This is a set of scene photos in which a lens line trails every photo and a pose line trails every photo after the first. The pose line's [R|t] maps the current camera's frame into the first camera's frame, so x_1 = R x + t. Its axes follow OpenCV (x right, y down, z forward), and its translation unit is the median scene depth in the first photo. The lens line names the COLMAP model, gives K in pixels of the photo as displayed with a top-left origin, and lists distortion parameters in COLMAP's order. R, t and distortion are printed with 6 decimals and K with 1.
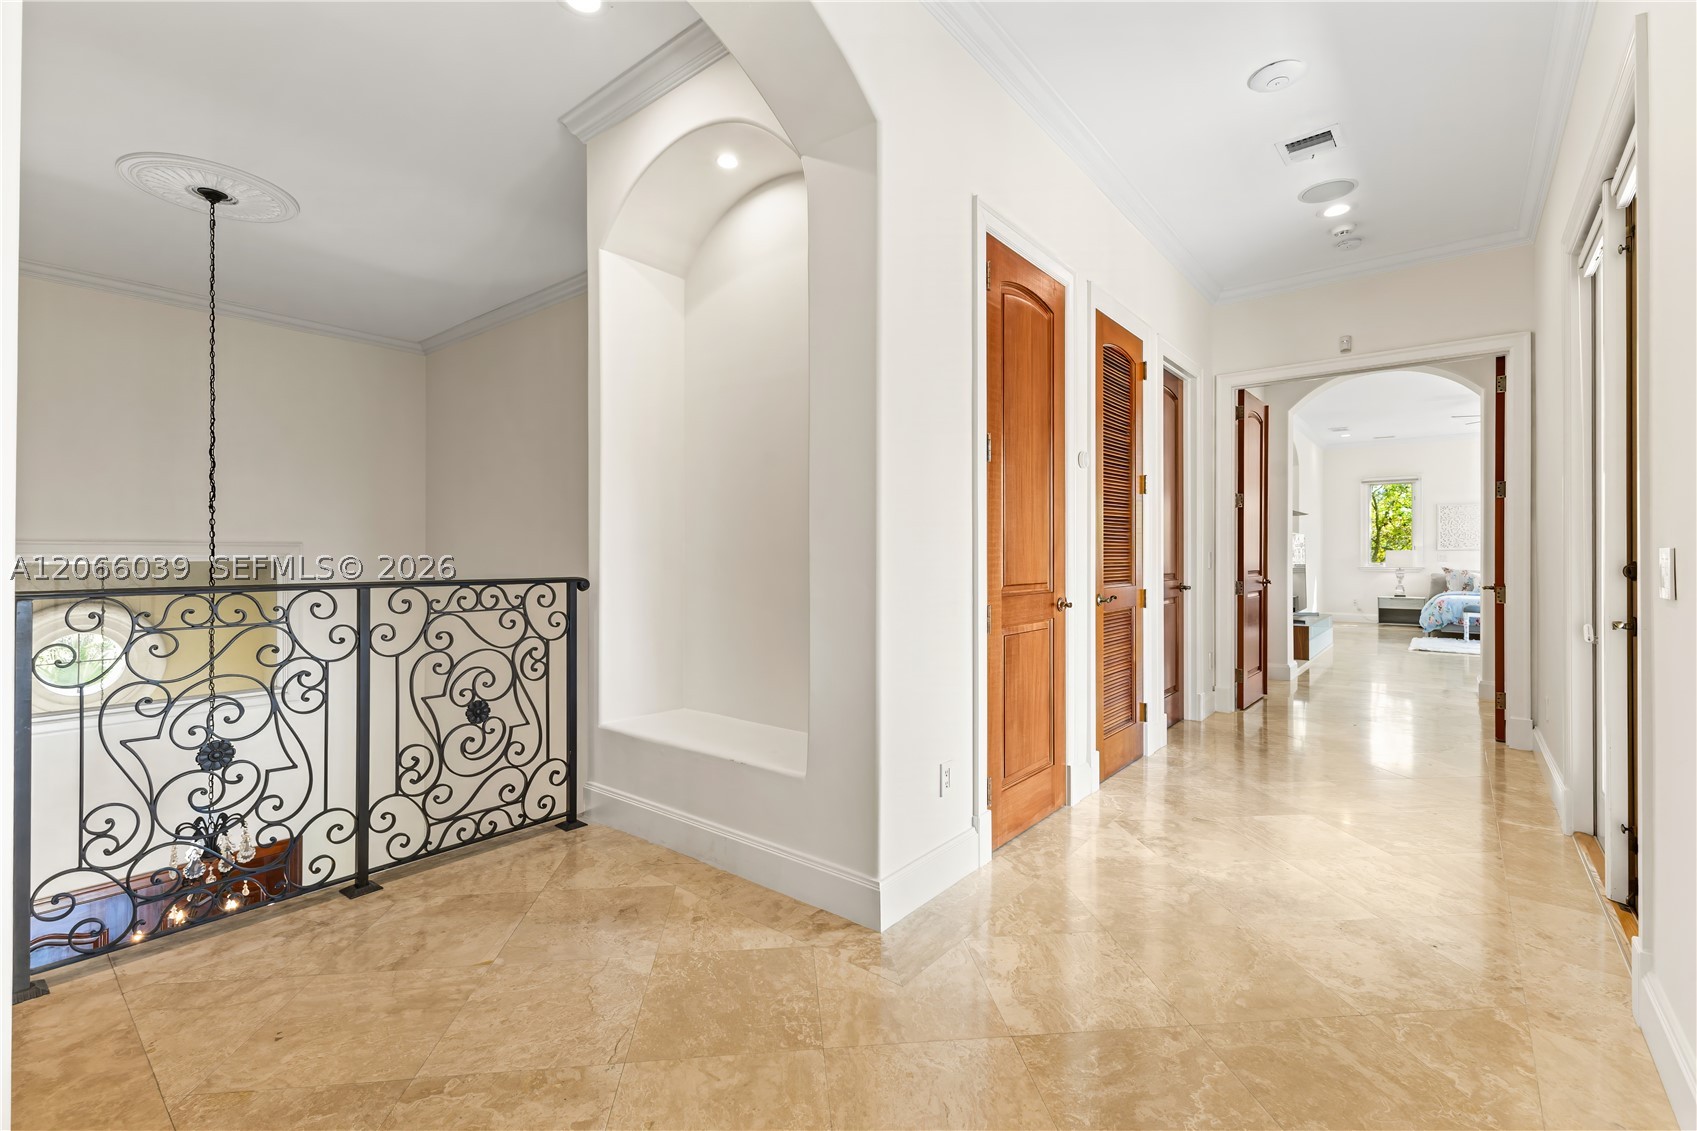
lens RADIAL K [[737.7, 0, 851.8], [0, 737.7, 556.7], [0, 0, 1]] dist [-0.015320, 0.000289]
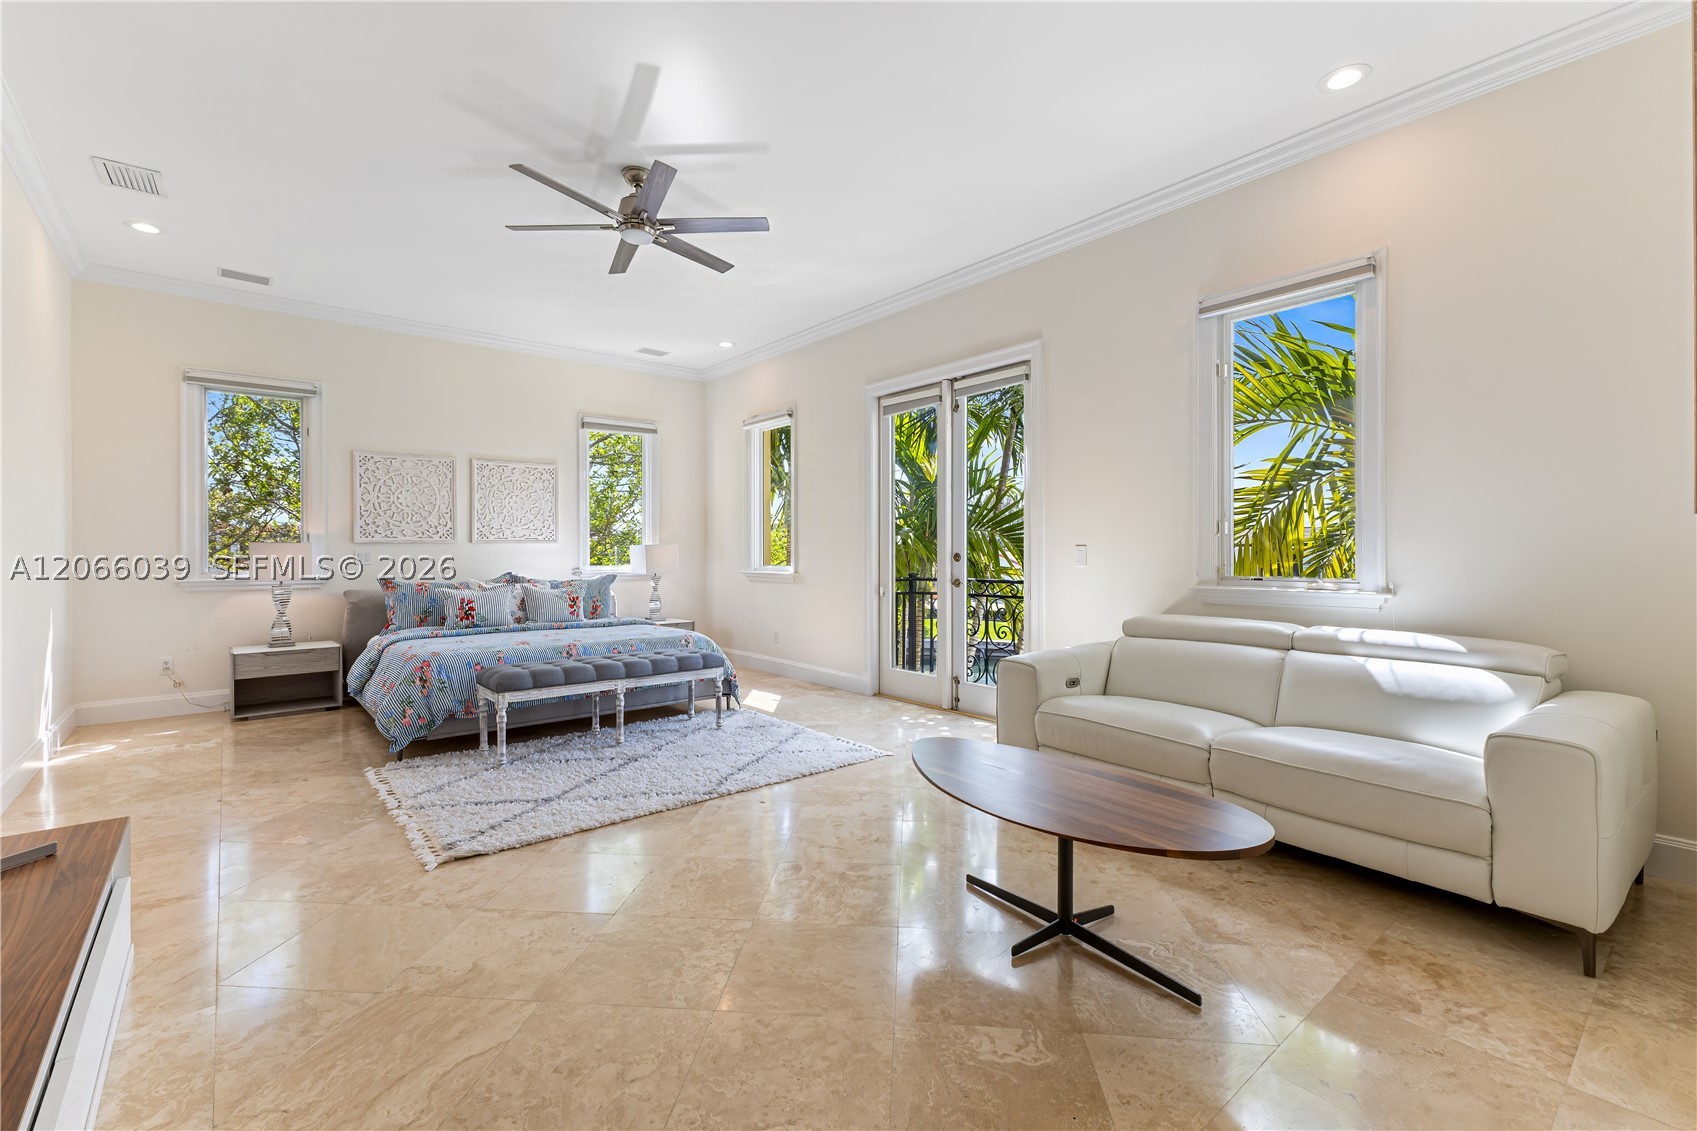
lens RADIAL K [[737.7, 0, 844.3], [0, 737.7, 552.4], [0, 0, 1]] dist [-0.015320, 0.000289]
pose [[0.174396, 0.010613, 0.984618, 0.381237], [-0.008940, 0.999918, -0.009195, -0.000025], [-0.984635, -0.007199, 0.174477, 0.601268]]
